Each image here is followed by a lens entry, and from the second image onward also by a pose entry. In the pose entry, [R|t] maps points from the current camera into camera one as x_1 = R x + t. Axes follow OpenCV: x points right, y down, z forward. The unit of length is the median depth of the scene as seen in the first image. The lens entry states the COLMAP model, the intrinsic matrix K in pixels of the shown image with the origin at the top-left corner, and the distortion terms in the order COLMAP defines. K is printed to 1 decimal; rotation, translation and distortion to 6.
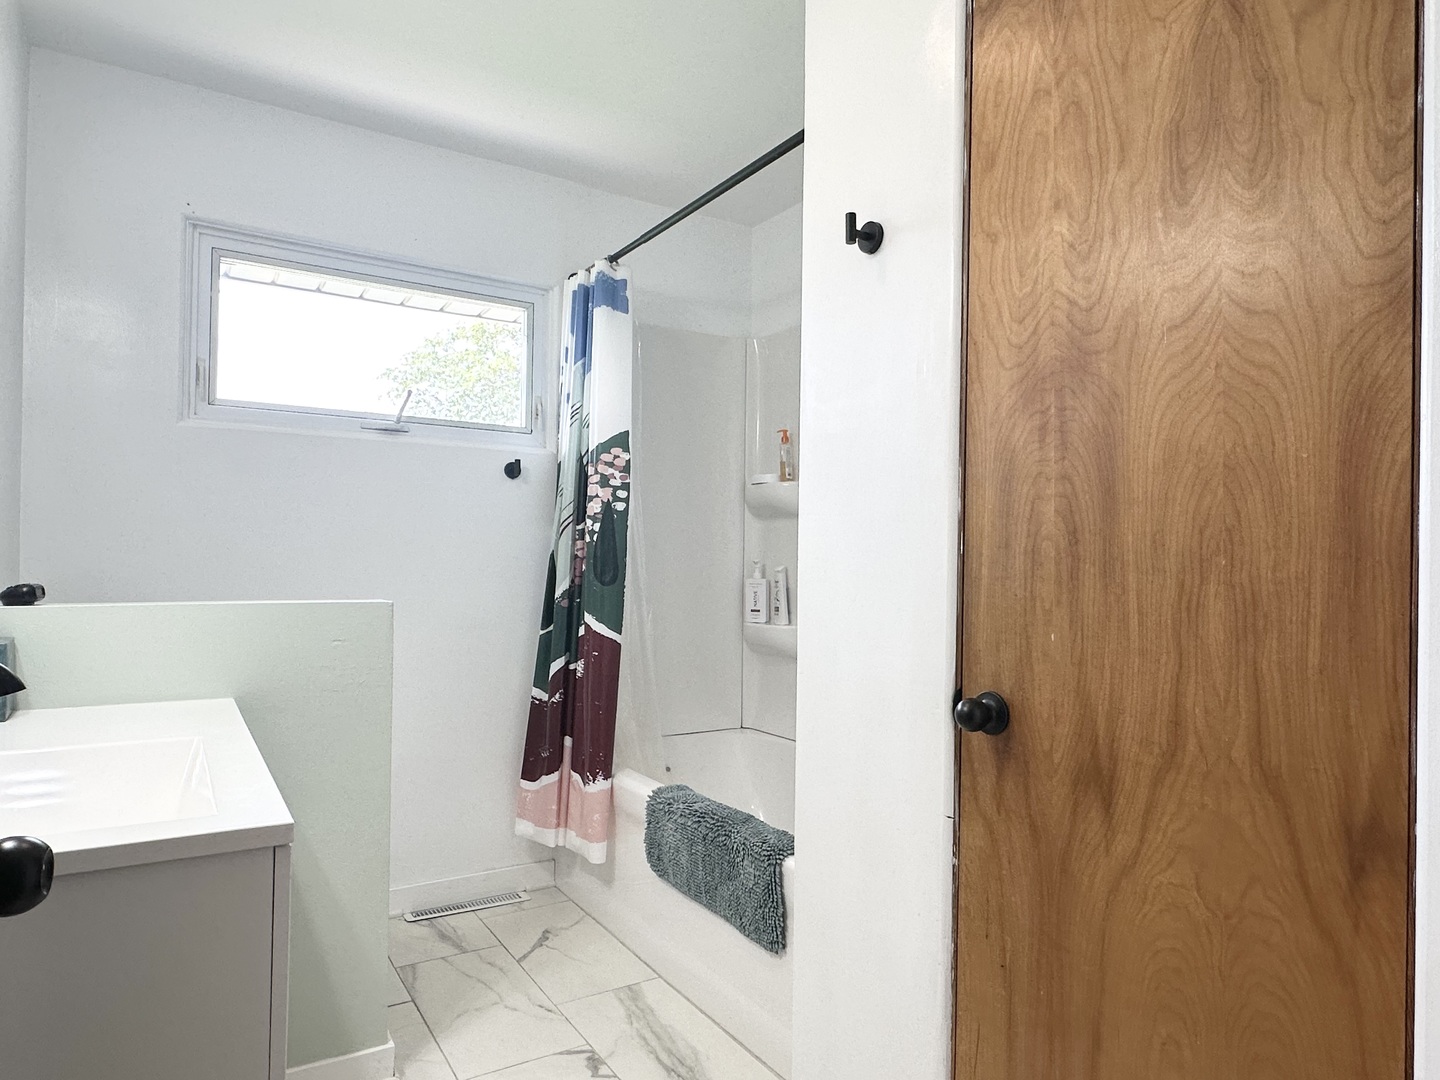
lens RADIAL K [[902.4, 0, 720.0], [0, 902.4, 540.0], [0, 0, 1]] dist [-0.003427, -0.003029]
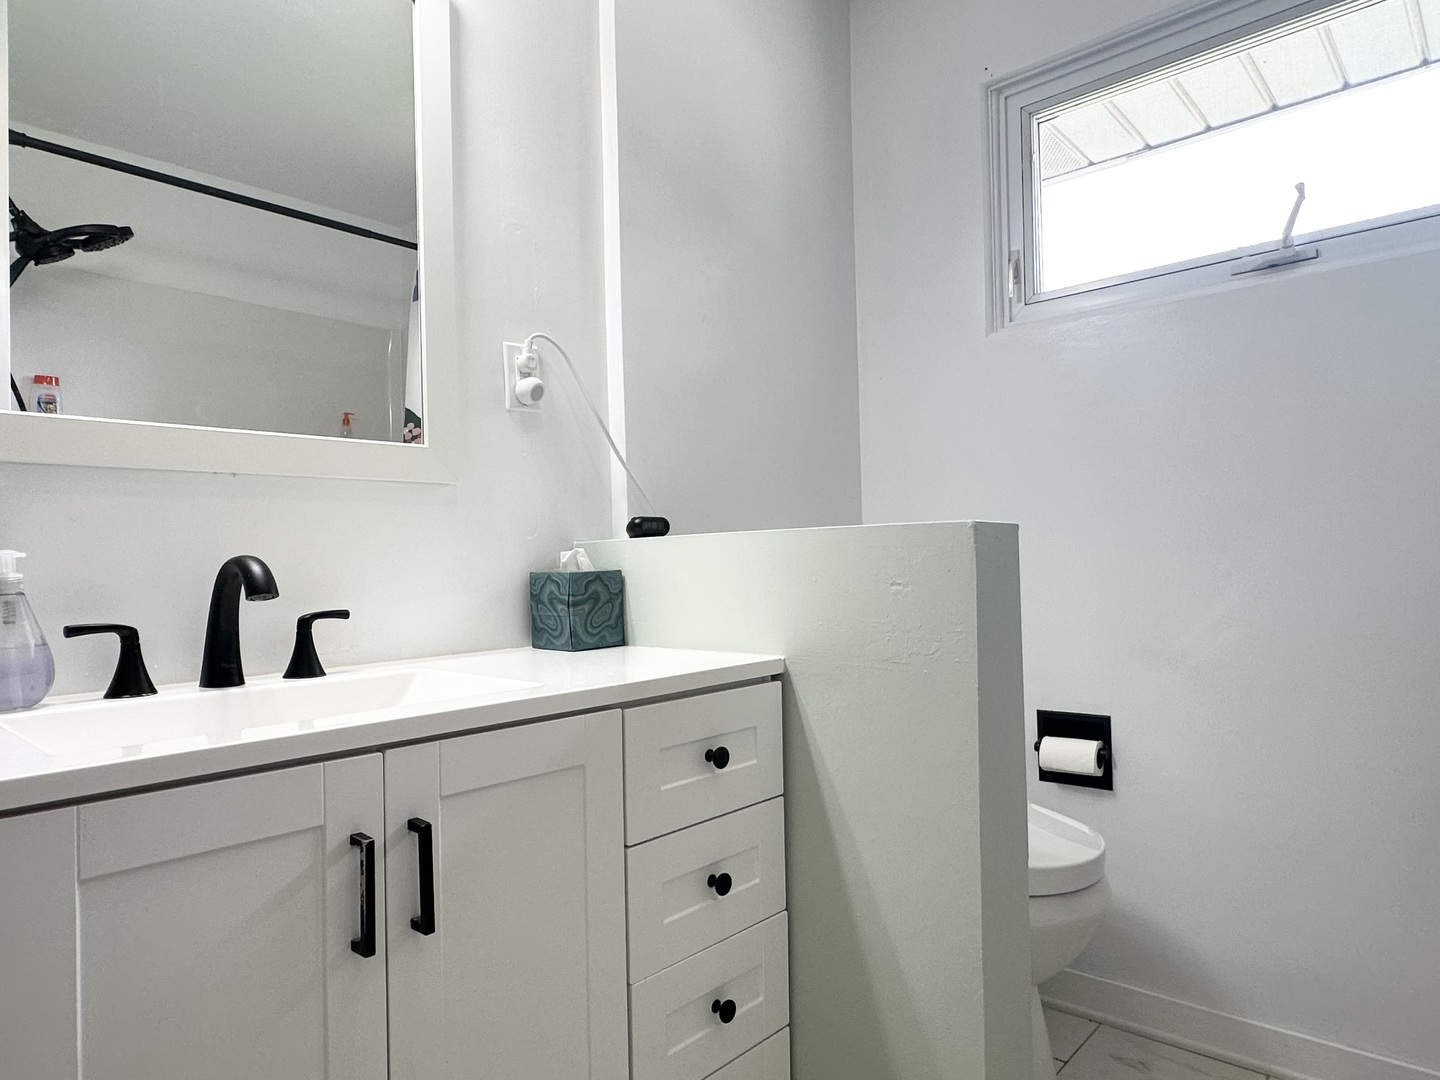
lens RADIAL K [[902.4, 0, 720.0], [0, 902.4, 540.0], [0, 0, 1]] dist [-0.003427, -0.003029]
pose [[0.287002, -0.043842, -0.956926, 0.106023], [0.048990, 0.998317, -0.031045, 0.068264], [0.956677, -0.037970, 0.288666, 0.507969]]
